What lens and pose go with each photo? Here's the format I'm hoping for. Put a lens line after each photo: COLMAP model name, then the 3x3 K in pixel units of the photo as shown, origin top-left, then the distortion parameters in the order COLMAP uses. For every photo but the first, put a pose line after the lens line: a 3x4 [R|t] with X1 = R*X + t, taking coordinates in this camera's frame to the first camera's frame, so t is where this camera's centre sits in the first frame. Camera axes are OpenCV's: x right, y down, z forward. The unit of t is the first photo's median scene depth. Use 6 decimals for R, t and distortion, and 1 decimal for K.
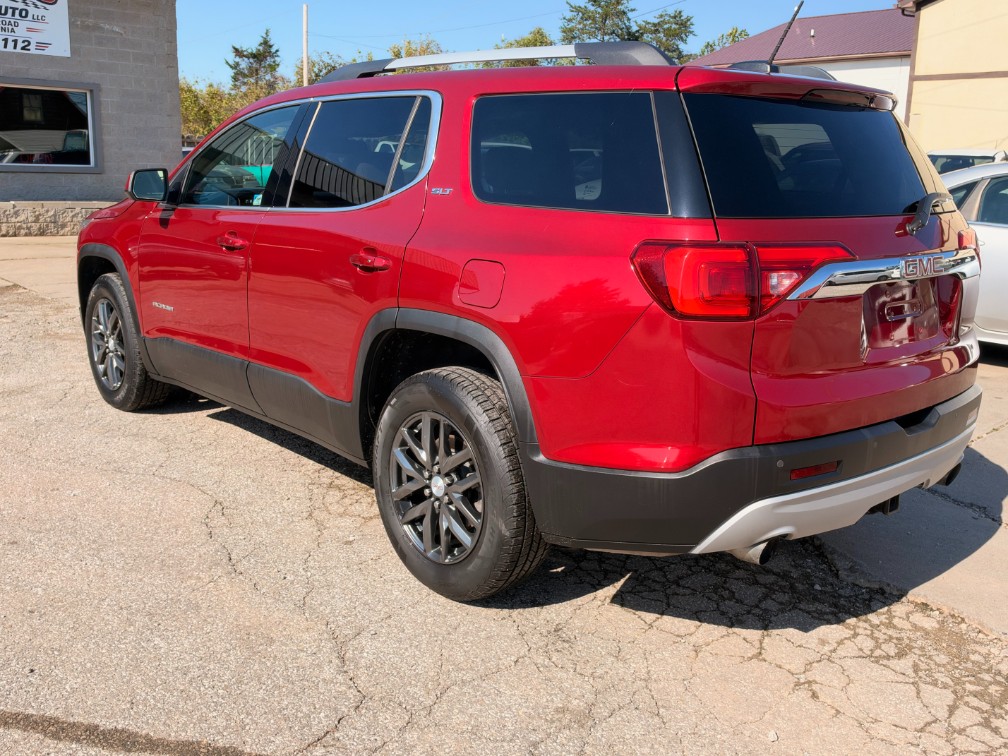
lens RADIAL K [[954.5, 0, 490.3], [0, 954.5, 361.2], [0, 0, 1]] dist [0.055250, -0.141008]
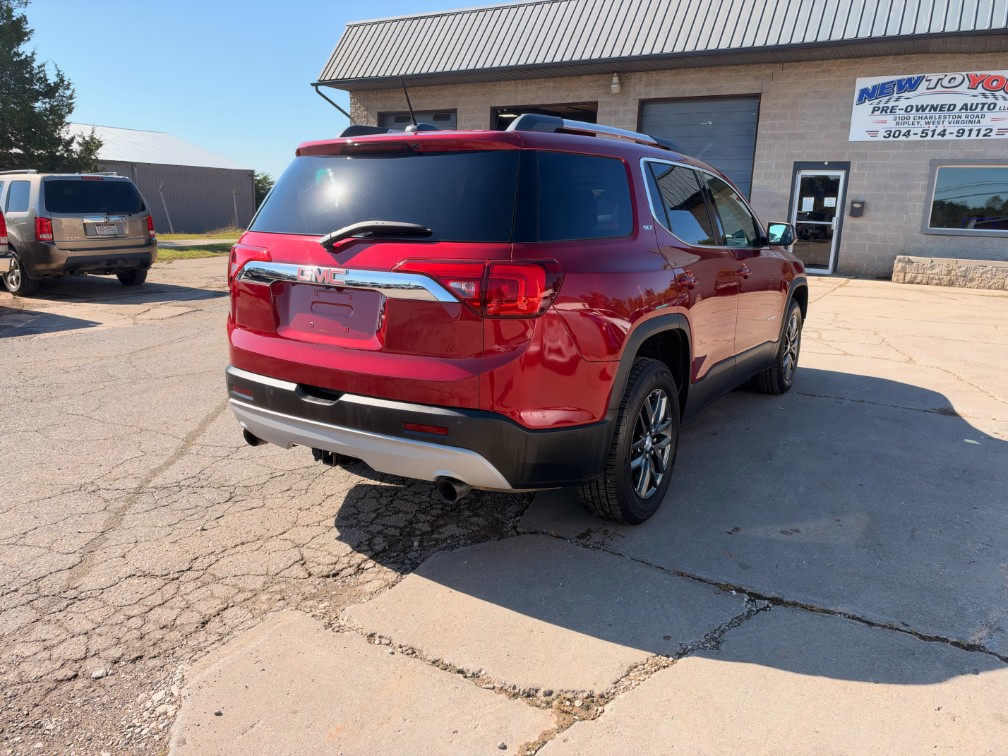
lens RADIAL K [[721.2, 0, 504.0], [0, 721.2, 378.0], [0, 0, 1]] dist [-0.002092, -0.009521]
pose [[0.278835, 0.192919, -0.940762, 0.893565], [-0.201267, 0.969598, 0.139179, -0.091131], [0.939012, 0.150536, 0.309187, 0.585756]]
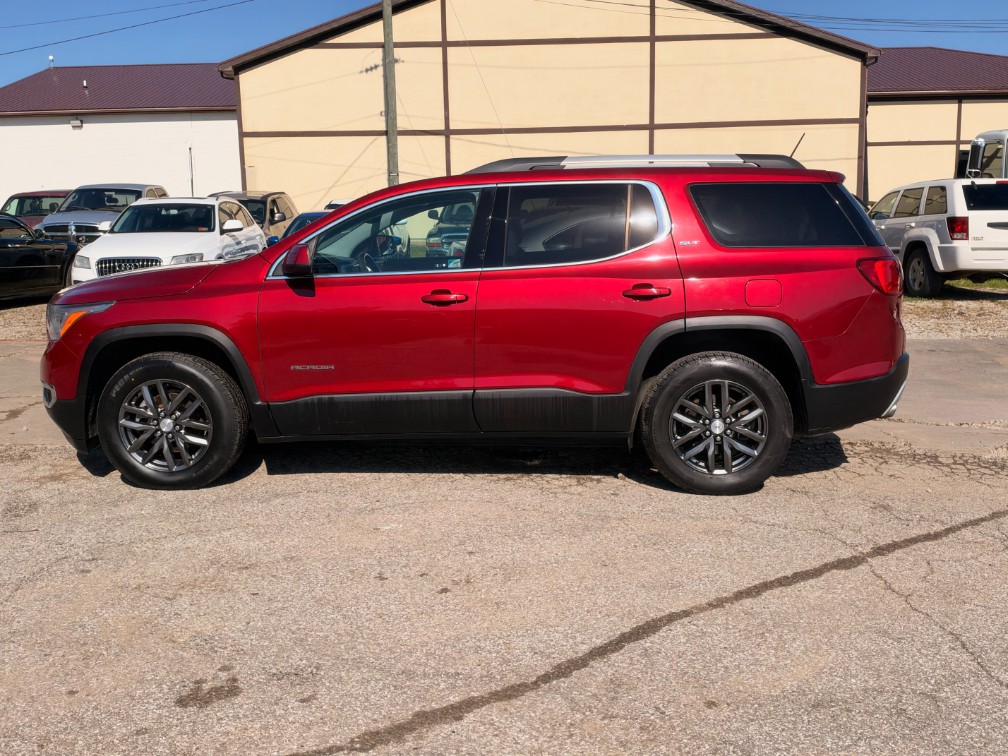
lens RADIAL K [[954.5, 0, 490.3], [0, 954.5, 361.2], [0, 0, 1]] dist [0.055250, -0.141008]
pose [[0.710633, -0.144816, 0.688498, -0.971624], [0.175608, 0.984124, 0.025743, -0.058604], [-0.681295, 0.102612, 0.724781, 0.061235]]
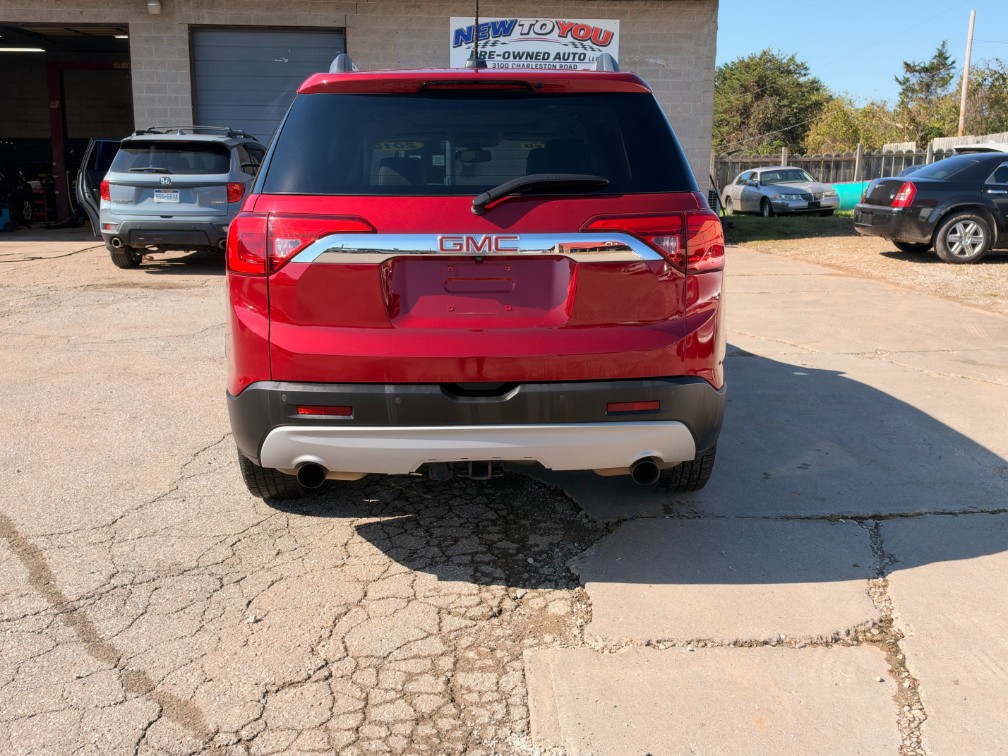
lens RADIAL K [[916.4, 0, 493.2], [0, 916.4, 408.8], [0, 0, 1]] dist [0.065062, -0.140357]
pose [[0.765619, 0.125320, -0.630970, 0.680083], [-0.104265, 0.992046, 0.070520, 0.005020], [0.634789, 0.011796, 0.772595, 0.153121]]
